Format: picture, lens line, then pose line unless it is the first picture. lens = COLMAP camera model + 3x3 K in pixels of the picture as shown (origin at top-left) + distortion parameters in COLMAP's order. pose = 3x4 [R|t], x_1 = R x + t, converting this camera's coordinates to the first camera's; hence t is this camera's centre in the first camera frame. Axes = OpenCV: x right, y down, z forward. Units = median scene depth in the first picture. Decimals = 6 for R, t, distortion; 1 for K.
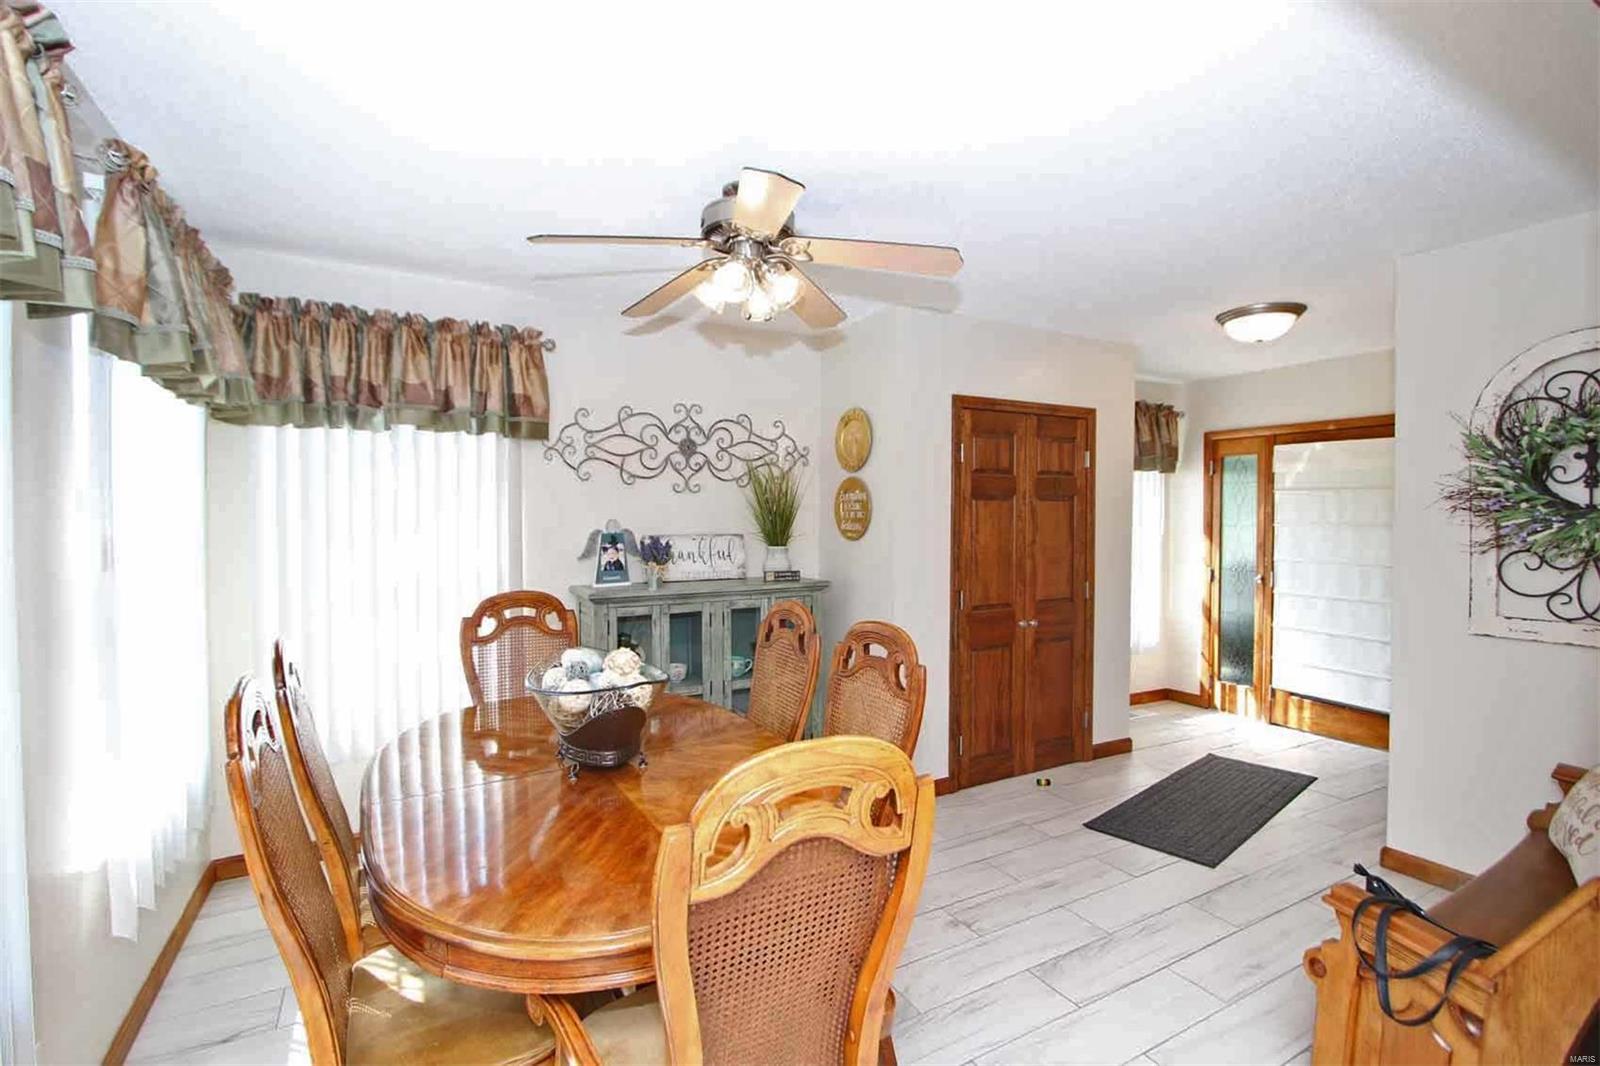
lens RADIAL K [[728.5, 0, 800.8], [0, 728.5, 506.9], [0, 0, 1]] dist [-0.012995, -0.002720]
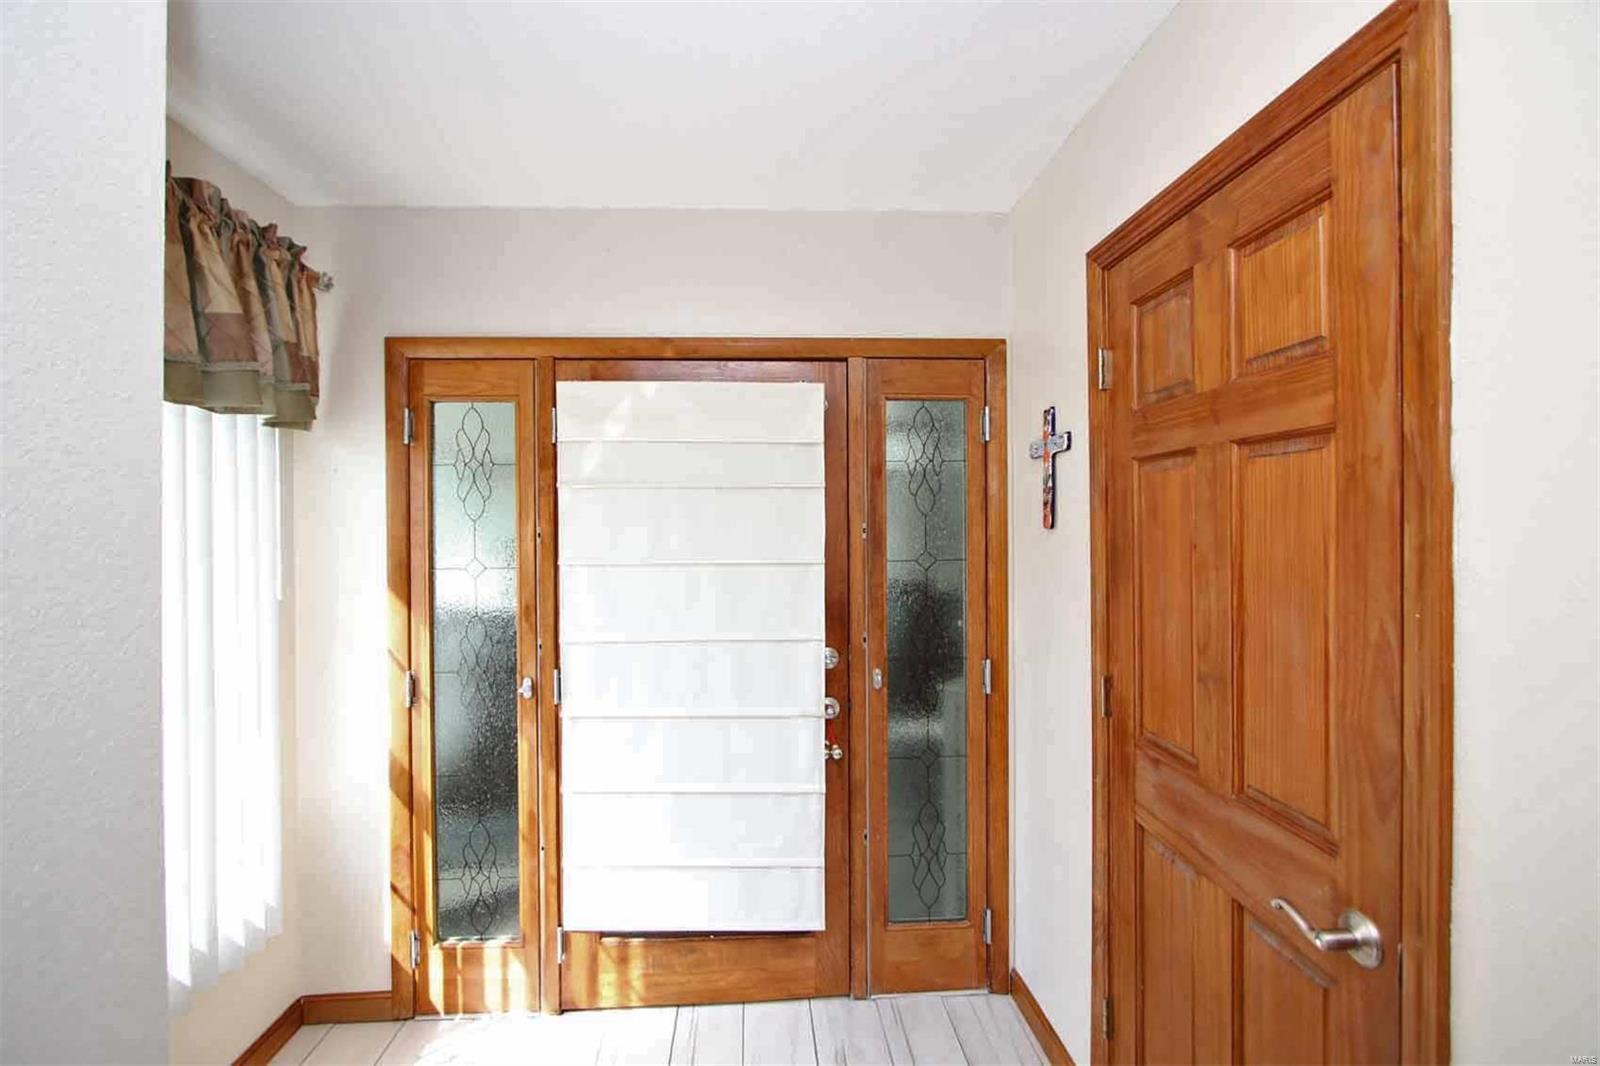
lens RADIAL K [[728.5, 0, 783.1], [0, 728.5, 531.9], [0, 0, 1]] dist [-0.012995, -0.002720]
pose [[0.450789, -0.022460, 0.892348, 0.303708], [0.003811, 0.999723, 0.023238, -0.002756], [-0.892622, -0.007075, 0.450750, 0.640751]]
